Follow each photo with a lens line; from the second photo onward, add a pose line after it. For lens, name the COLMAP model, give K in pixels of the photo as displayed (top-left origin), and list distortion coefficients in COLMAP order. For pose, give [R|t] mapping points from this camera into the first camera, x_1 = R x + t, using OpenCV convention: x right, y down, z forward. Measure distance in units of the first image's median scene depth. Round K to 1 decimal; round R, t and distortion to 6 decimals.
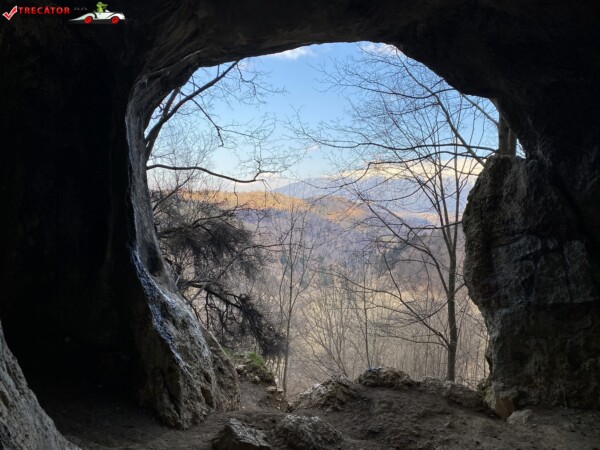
lens RADIAL K [[452.6, 0, 298.8], [0, 452.6, 216.6], [0, 0, 1]] dist [-0.031568, 0.025476]
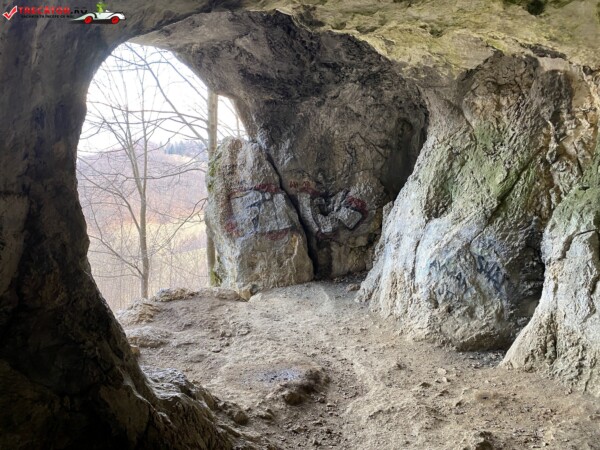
lens RADIAL K [[452.6, 0, 301.3], [0, 452.6, 211.5], [0, 0, 1]] dist [-0.031568, 0.025476]
pose [[0.709439, -0.075702, 0.700689, -0.532257], [-0.018891, 0.991814, 0.126282, -0.096933], [-0.704514, -0.102826, 0.702202, -0.281457]]
